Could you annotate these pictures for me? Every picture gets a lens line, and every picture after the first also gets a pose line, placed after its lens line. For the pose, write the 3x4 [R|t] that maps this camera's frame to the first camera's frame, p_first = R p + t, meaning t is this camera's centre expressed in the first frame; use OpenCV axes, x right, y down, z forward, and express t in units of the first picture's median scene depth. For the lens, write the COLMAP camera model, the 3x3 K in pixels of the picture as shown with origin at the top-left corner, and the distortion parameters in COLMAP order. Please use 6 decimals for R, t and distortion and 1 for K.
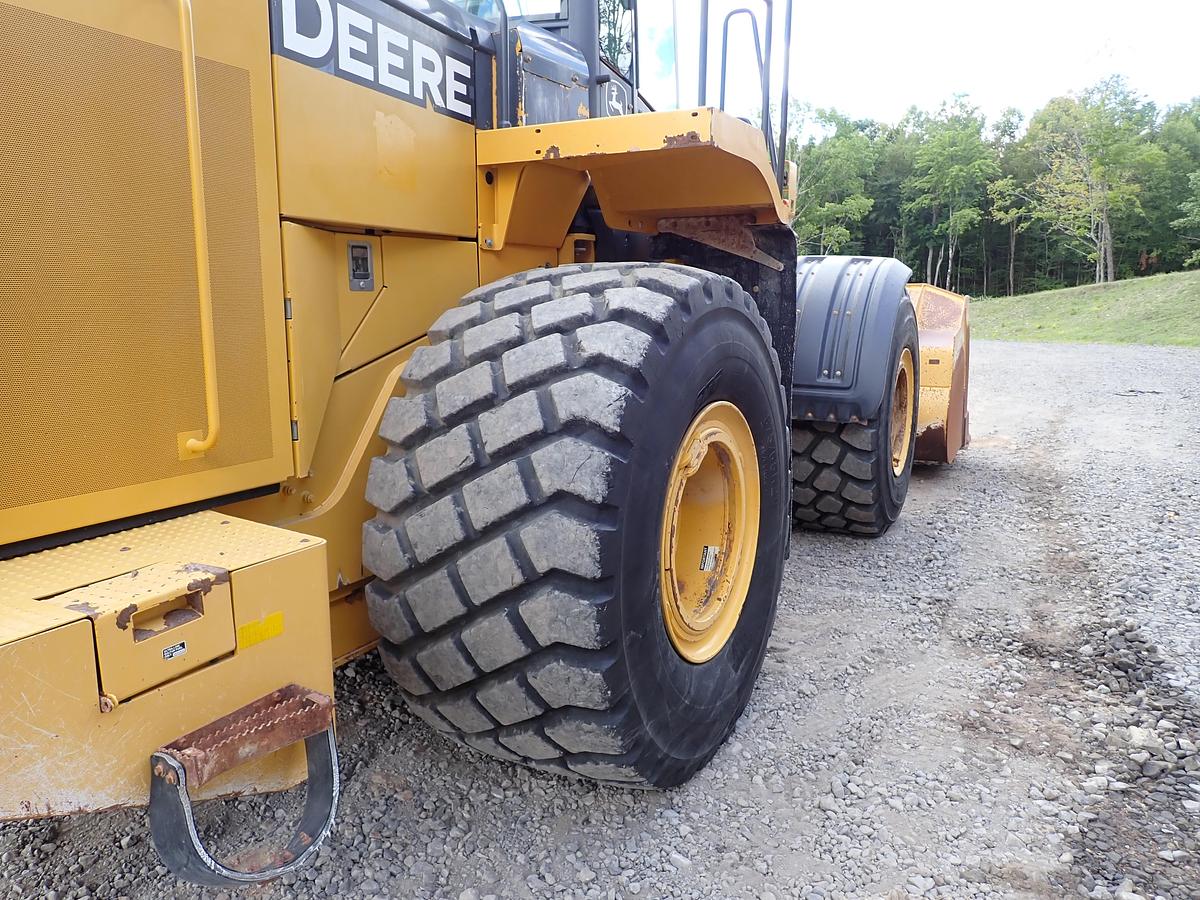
lens RADIAL K [[893.5, 0, 600.0], [0, 893.5, 446.8], [0, 0, 1]] dist [0.008233, -0.007086]
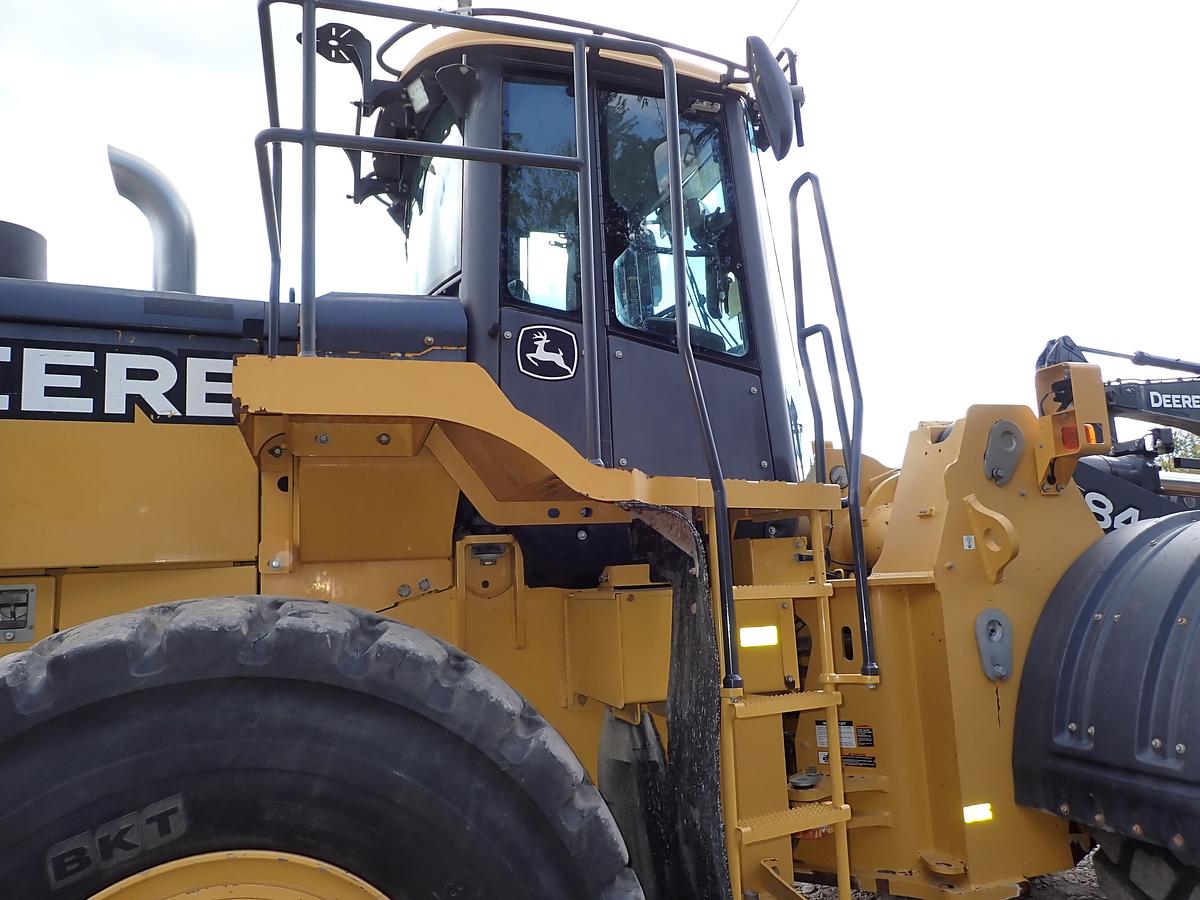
lens RADIAL K [[893.5, 0, 600.0], [0, 893.5, 448.3], [0, 0, 1]] dist [0.008233, -0.007086]
pose [[0.723494, -0.134746, -0.677052, 0.604536], [-0.068633, 0.961866, -0.264771, -0.136406], [0.686910, 0.238028, 0.686656, 0.623293]]
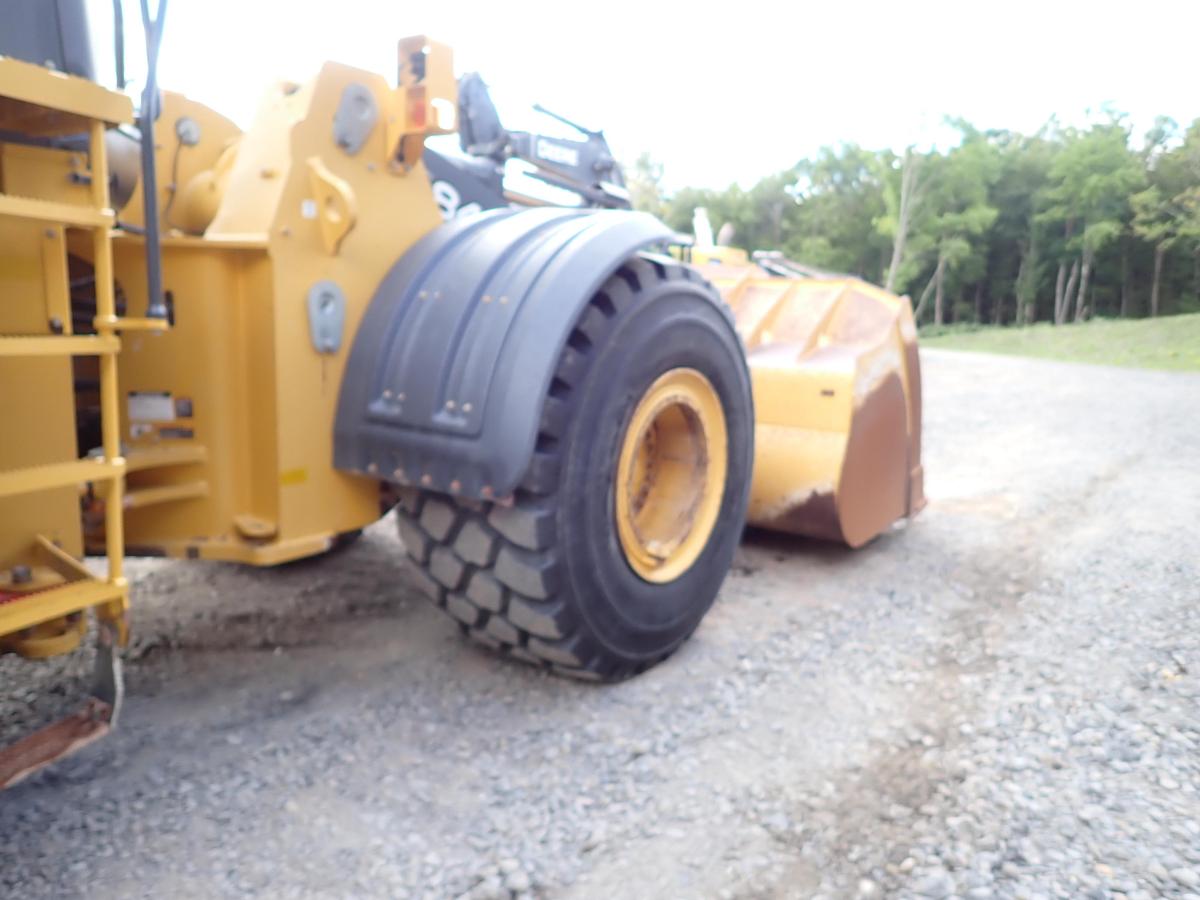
lens RADIAL K [[893.5, 0, 599.4], [0, 893.5, 448.1], [0, 0, 1]] dist [0.008233, -0.007086]
pose [[0.990416, 0.055098, -0.126653, 0.646407], [-0.055995, 0.998425, -0.003527, -0.092562], [0.126259, 0.010585, 0.991941, 0.716419]]
